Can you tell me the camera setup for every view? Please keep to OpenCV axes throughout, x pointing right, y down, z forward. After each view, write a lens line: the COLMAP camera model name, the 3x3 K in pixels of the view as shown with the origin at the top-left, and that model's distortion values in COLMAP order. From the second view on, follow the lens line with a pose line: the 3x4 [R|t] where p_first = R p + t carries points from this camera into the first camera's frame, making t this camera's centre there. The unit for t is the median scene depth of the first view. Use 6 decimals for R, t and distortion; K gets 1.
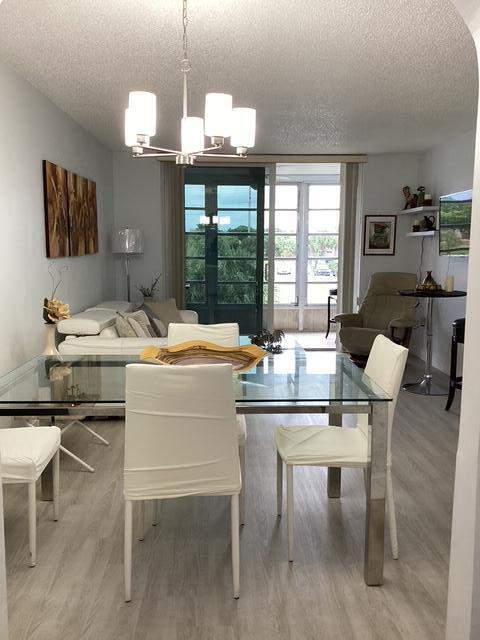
lens RADIAL K [[579.8, 0, 243.2], [0, 579.8, 318.8], [0, 0, 1]] dist [0.131485, -0.246499]
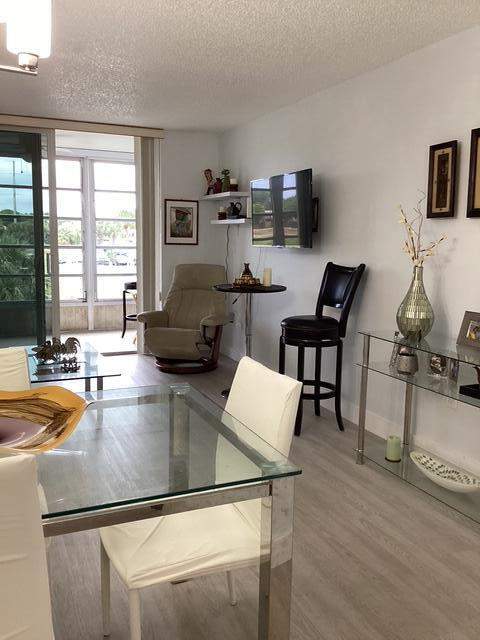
lens RADIAL K [[579.8, 0, 243.2], [0, 579.8, 318.8], [0, 0, 1]] dist [0.131485, -0.246499]
pose [[0.930617, -0.039043, 0.363907, -0.009233], [0.032211, 0.999173, 0.024827, -0.014345], [-0.364575, -0.011382, 0.931105, 0.132647]]
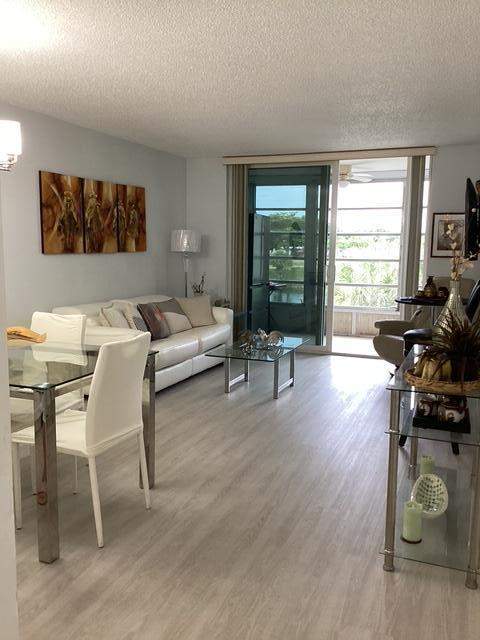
lens RADIAL K [[579.8, 0, 243.2], [0, 579.8, 318.8], [0, 0, 1]] dist [0.131485, -0.246499]
pose [[0.914658, 0.058716, -0.399941, 0.310874], [-0.059258, 0.998182, 0.011022, -0.006646], [0.399861, 0.013618, 0.916475, 0.052619]]
